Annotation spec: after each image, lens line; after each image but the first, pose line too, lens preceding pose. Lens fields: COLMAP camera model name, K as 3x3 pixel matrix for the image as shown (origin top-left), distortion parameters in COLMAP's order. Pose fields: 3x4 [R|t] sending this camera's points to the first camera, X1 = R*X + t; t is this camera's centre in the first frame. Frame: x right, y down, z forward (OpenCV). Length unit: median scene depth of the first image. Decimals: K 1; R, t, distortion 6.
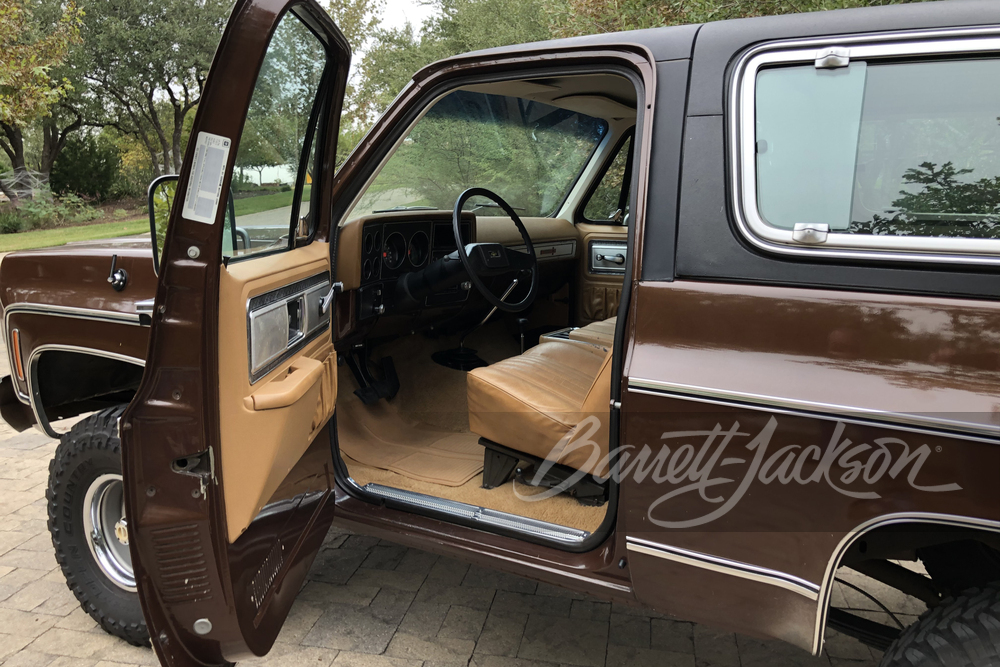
lens RADIAL K [[786.7, 0, 471.7], [0, 786.7, 348.1], [0, 0, 1]] dist [-0.008727, -0.003204]
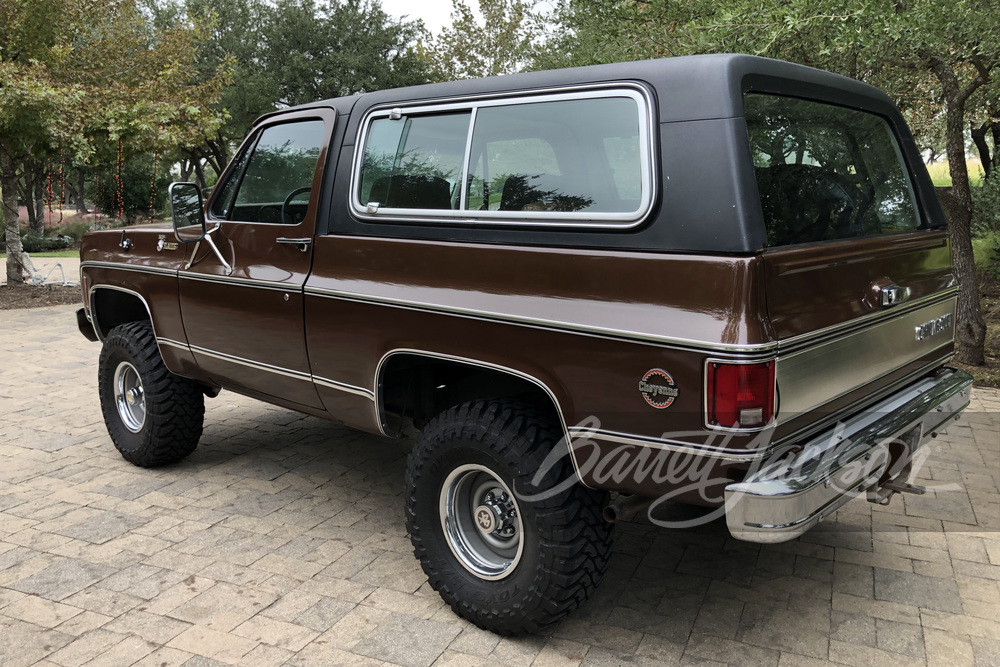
lens RADIAL K [[832.7, 0, 500.0], [0, 832.7, 333.5], [0, 0, 1]] dist [0.039148, -0.002932]
pose [[0.964580, 0.022559, -0.262823, 0.780910], [-0.031080, 0.999116, -0.028309, 0.126168], [0.261952, 0.035475, 0.964429, -0.526148]]
